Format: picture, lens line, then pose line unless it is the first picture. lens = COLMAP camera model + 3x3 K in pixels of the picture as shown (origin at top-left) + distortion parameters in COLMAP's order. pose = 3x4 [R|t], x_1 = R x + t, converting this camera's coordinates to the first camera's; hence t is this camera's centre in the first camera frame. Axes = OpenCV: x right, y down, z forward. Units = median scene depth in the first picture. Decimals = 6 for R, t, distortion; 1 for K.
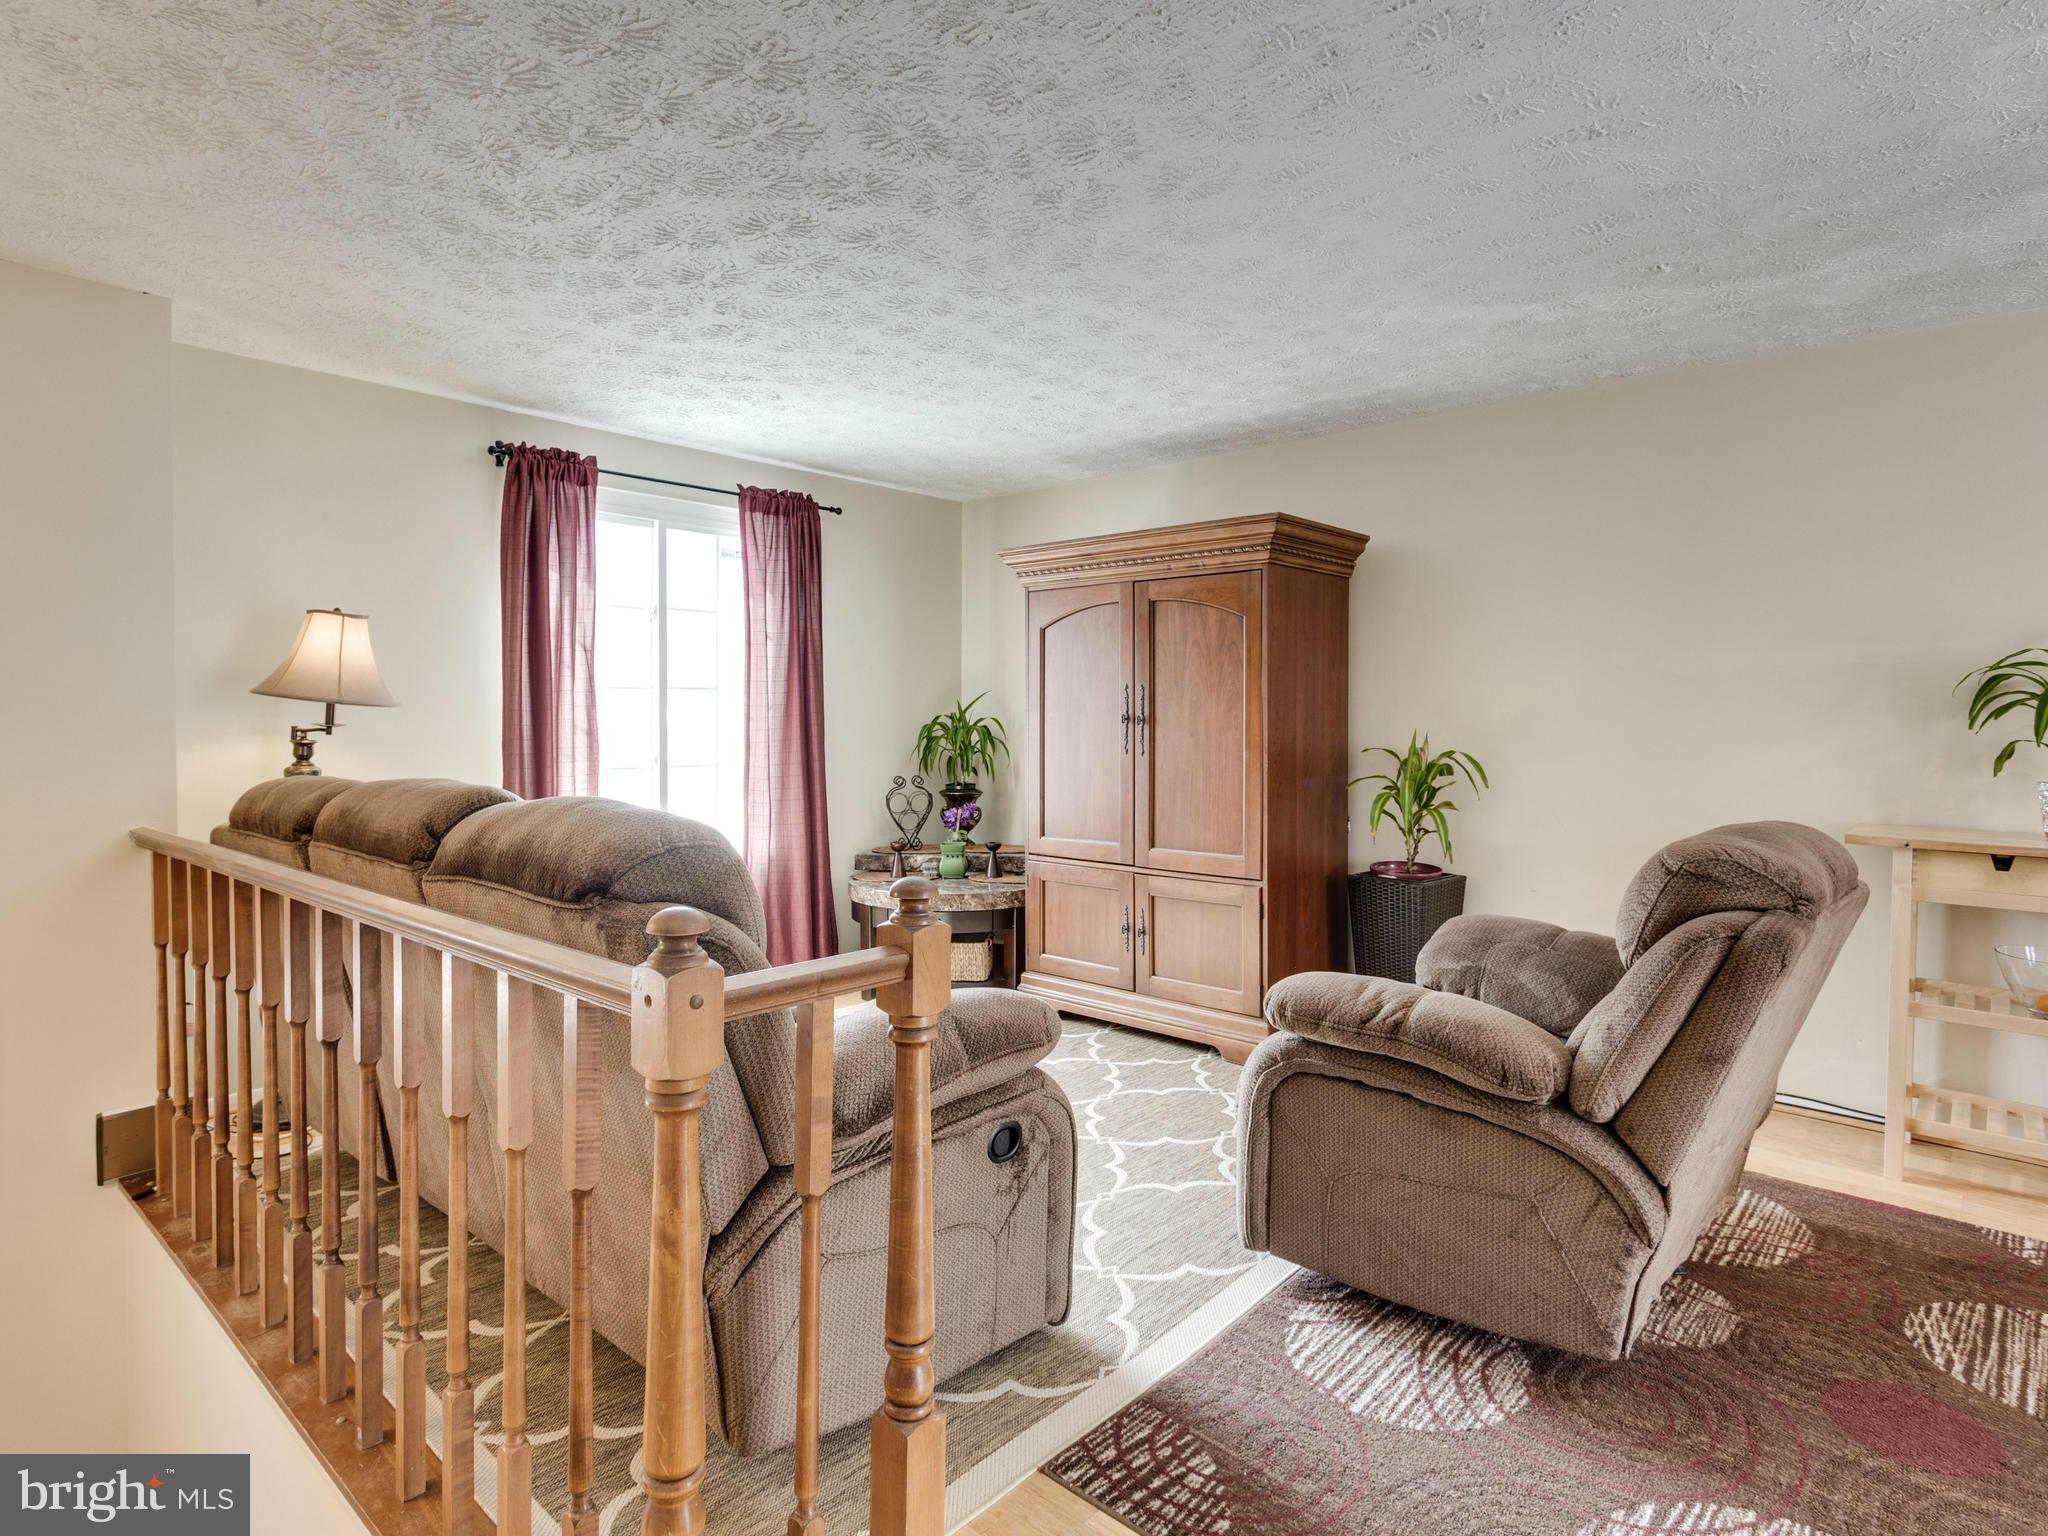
lens RADIAL K [[1109.0, 0, 1024.4], [0, 1109.0, 758.5], [0, 0, 1]] dist [-0.005311, 0.001944]
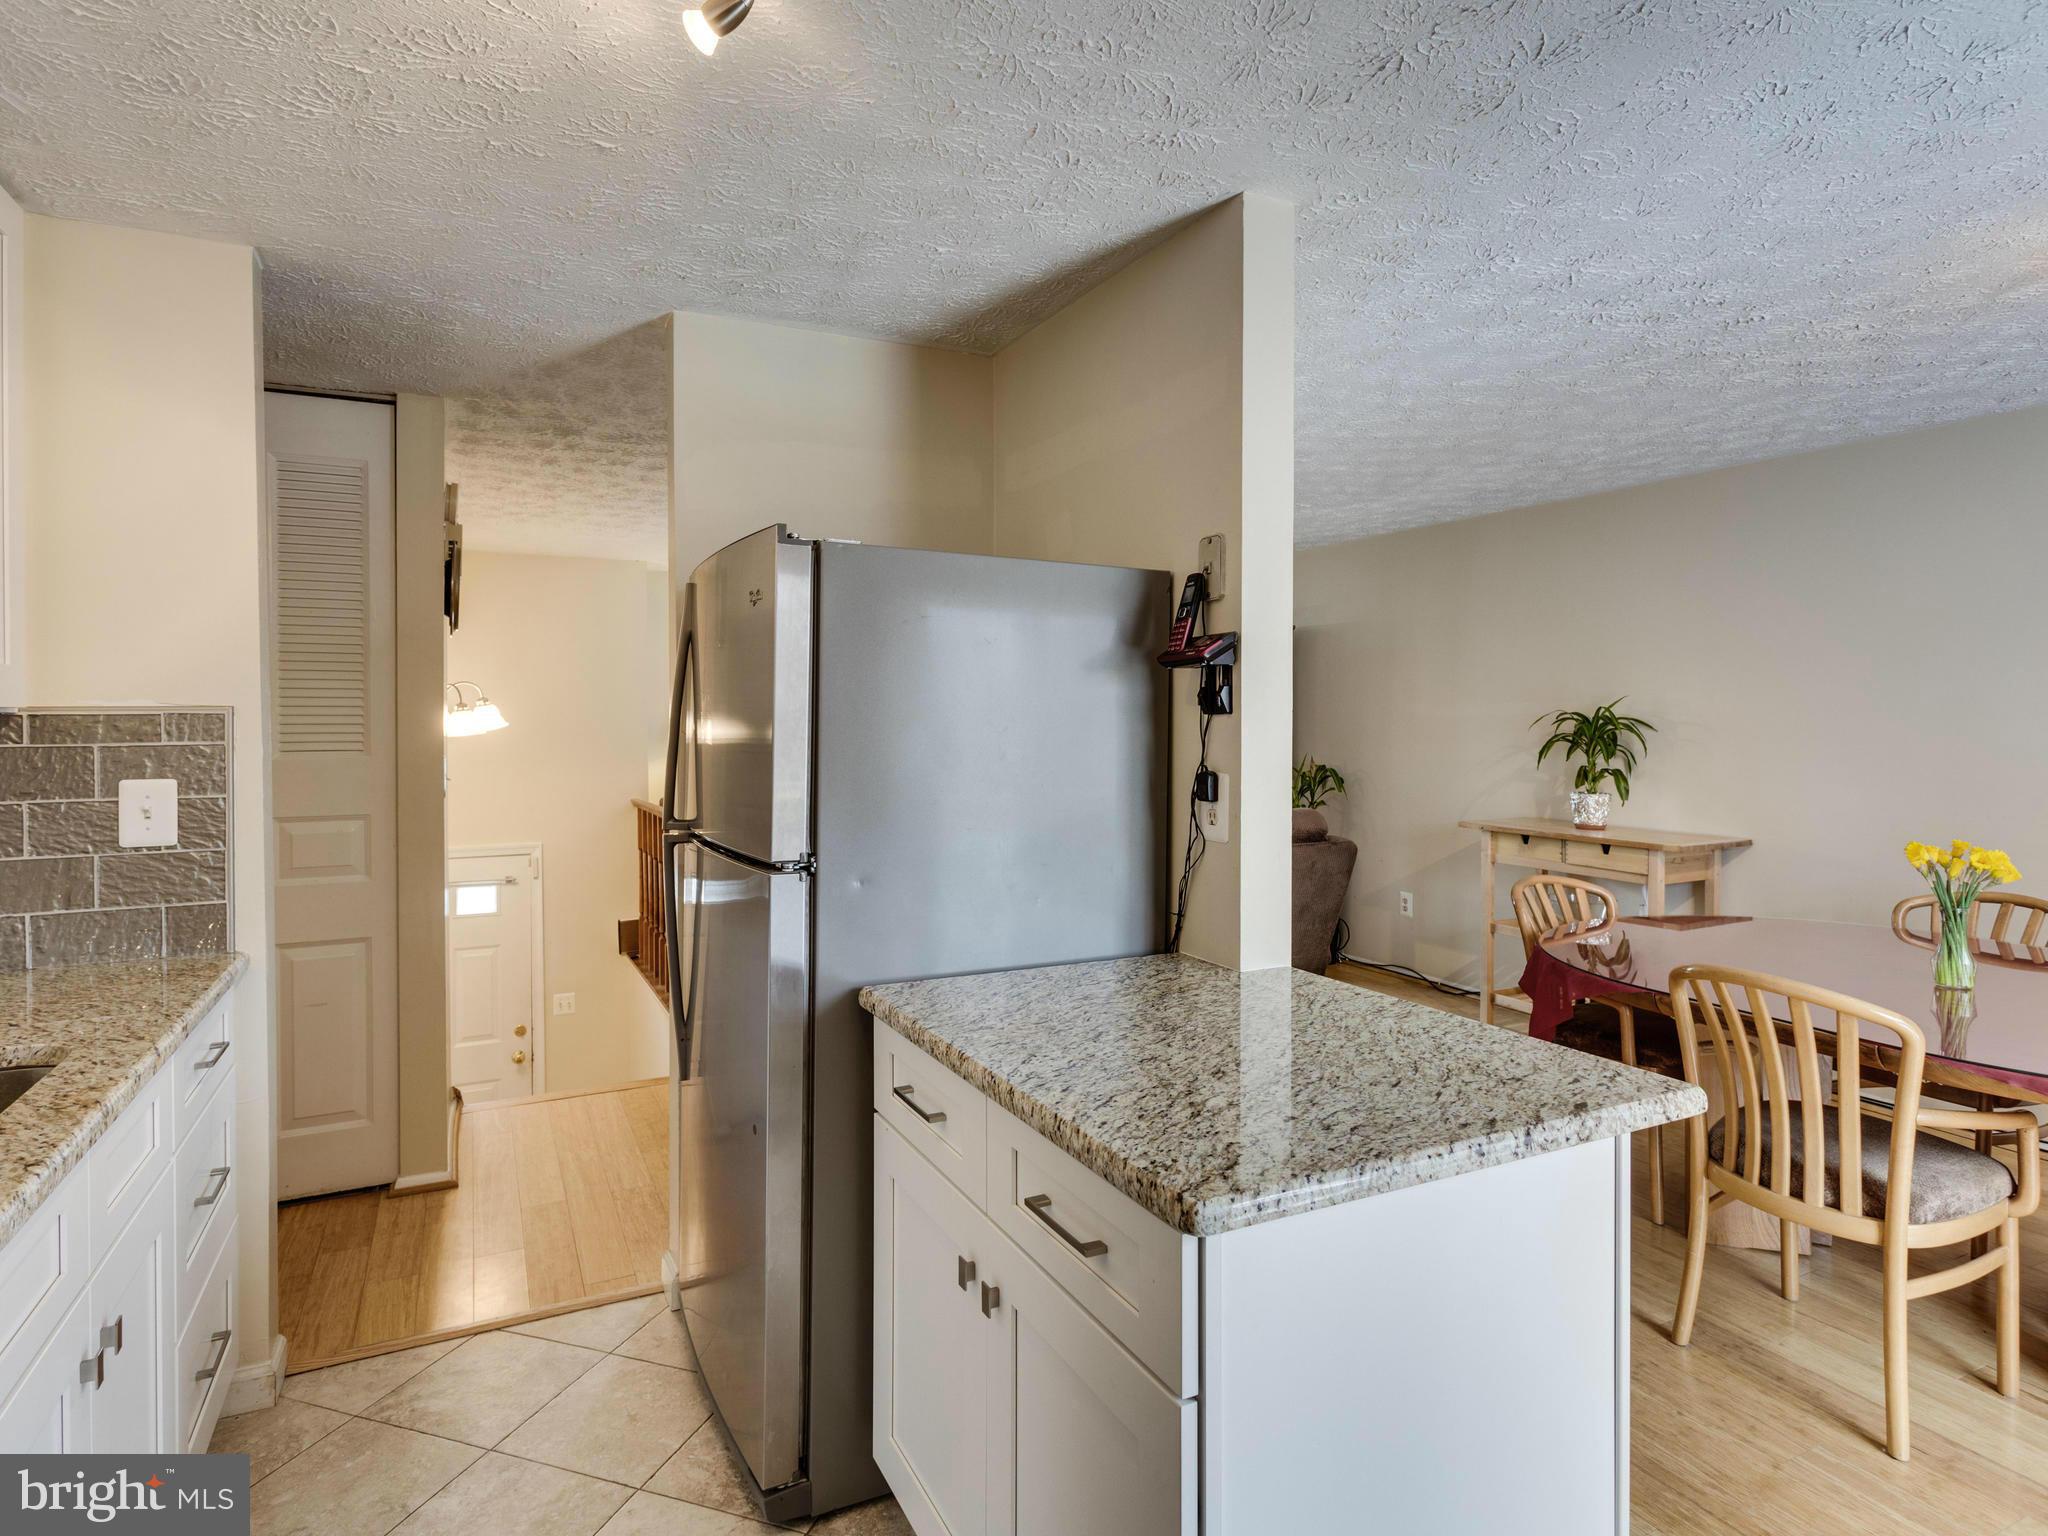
lens RADIAL K [[1109.0, 0, 1023.5], [0, 1109.0, 744.8], [0, 0, 1]] dist [-0.005311, 0.001944]
pose [[0.931453, 0.001131, -0.363861, 0.749927], [-0.003121, 0.999983, -0.004881, -0.037327], [0.363850, 0.005682, 0.931440, -0.806961]]
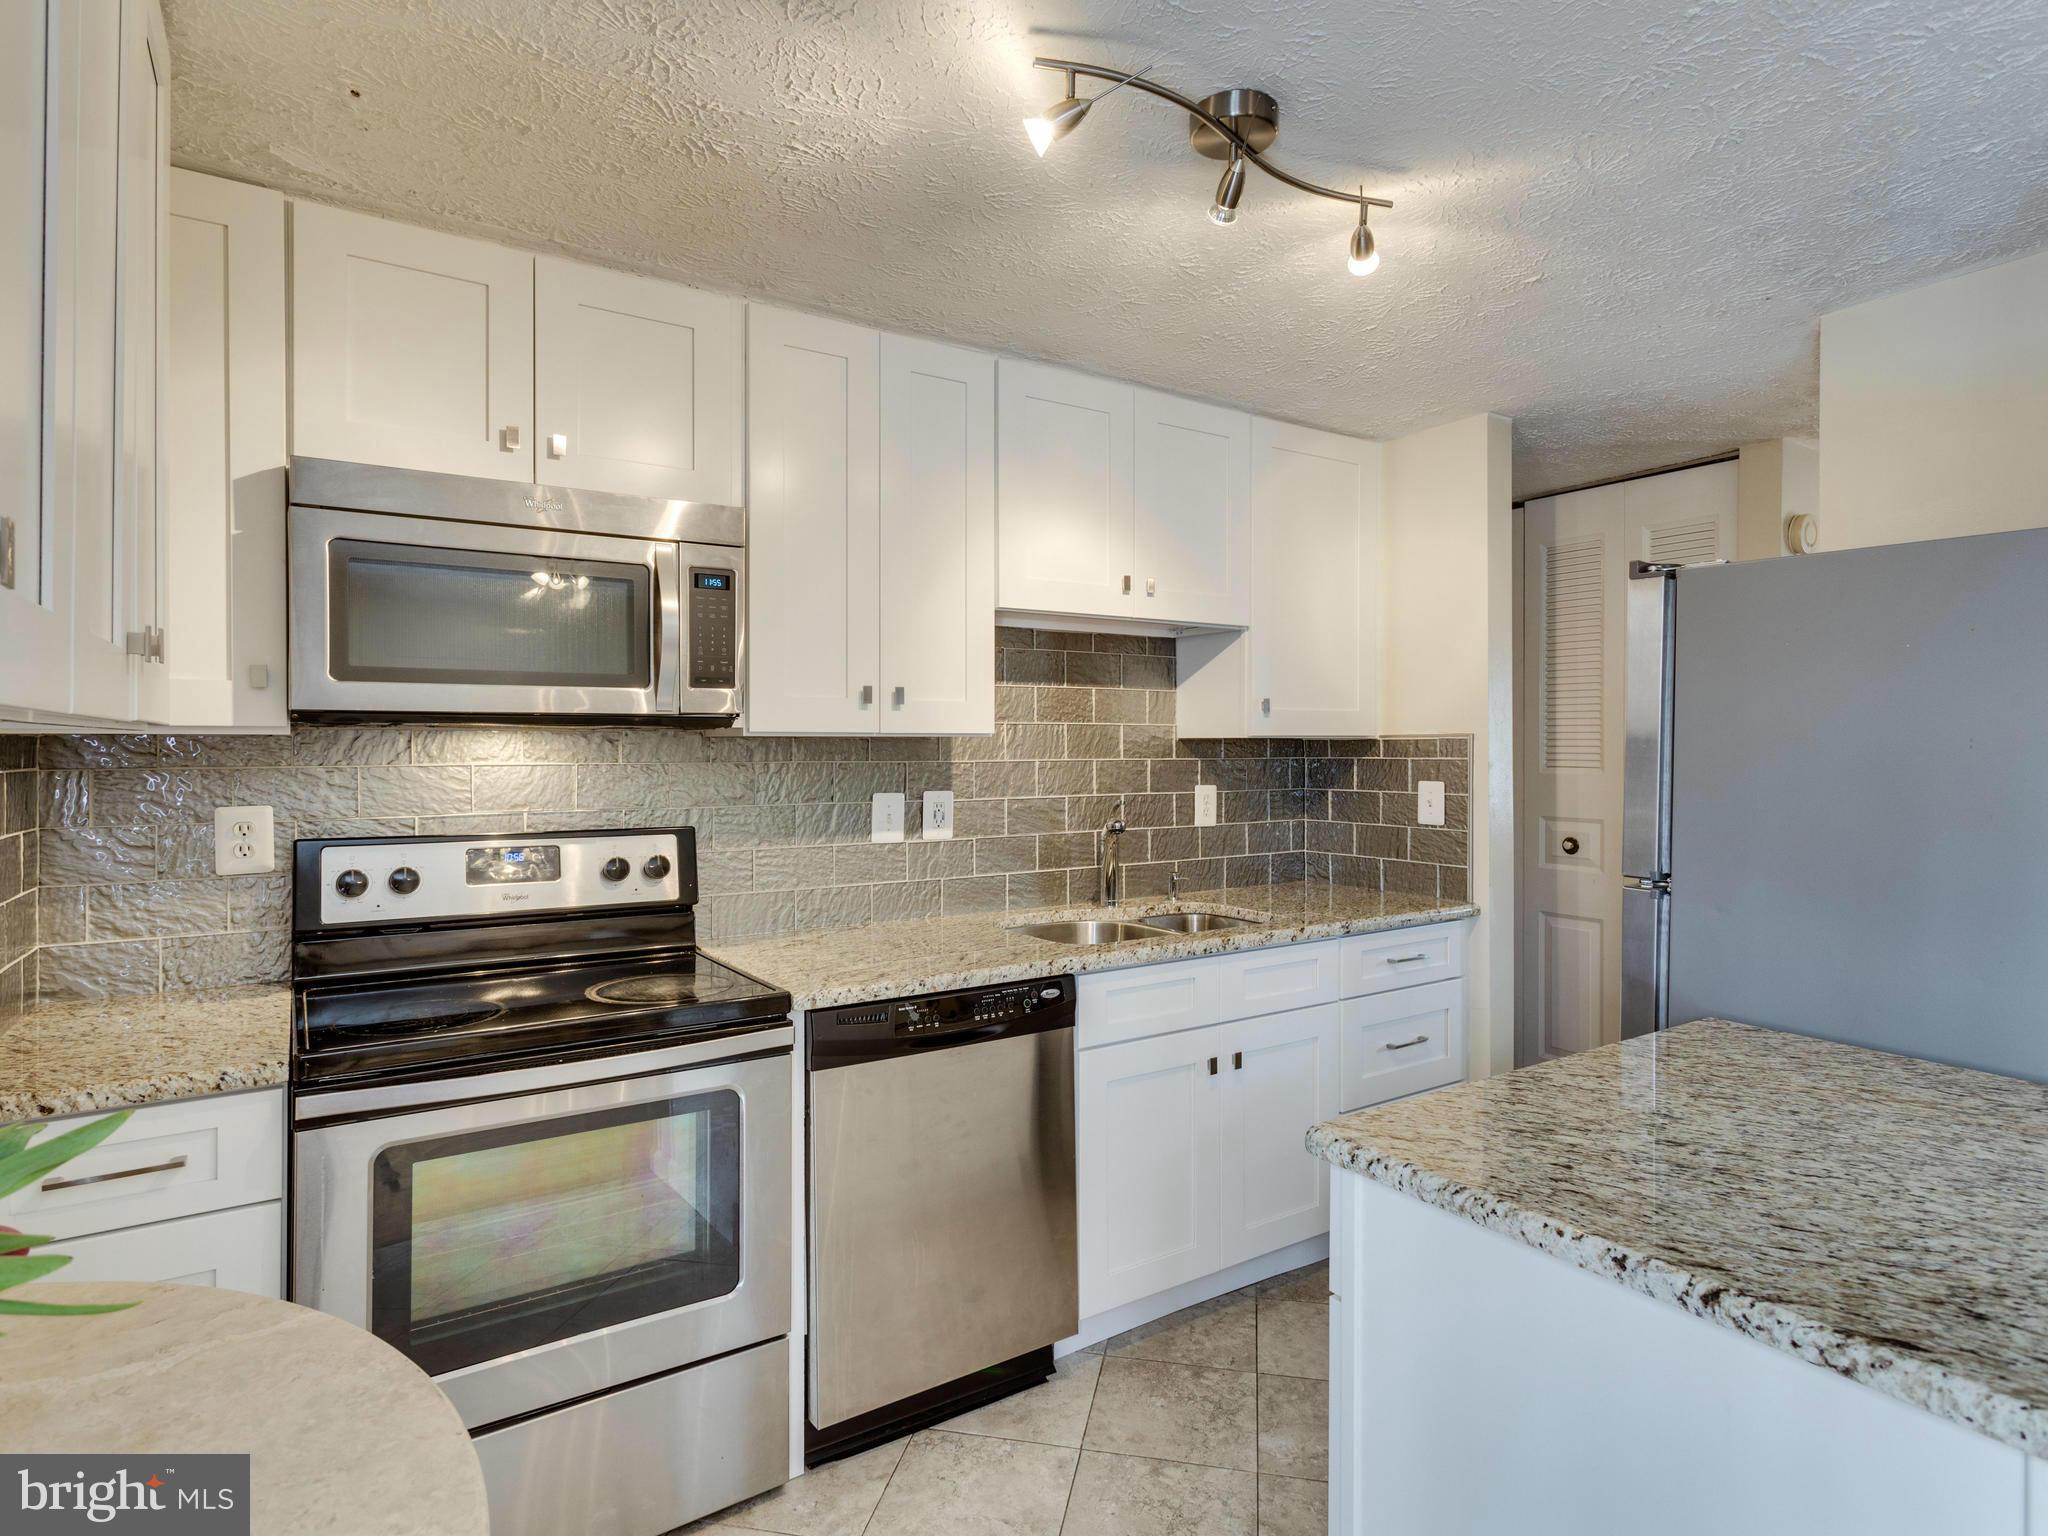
lens RADIAL K [[1109.0, 0, 1021.1], [0, 1109.0, 757.7], [0, 0, 1]] dist [-0.005311, 0.001944]
pose [[-0.262571, 0.006748, -0.964889, 2.029984], [-0.027066, 0.999531, 0.014356, -0.063111], [0.964533, 0.029886, -0.262265, 0.355429]]
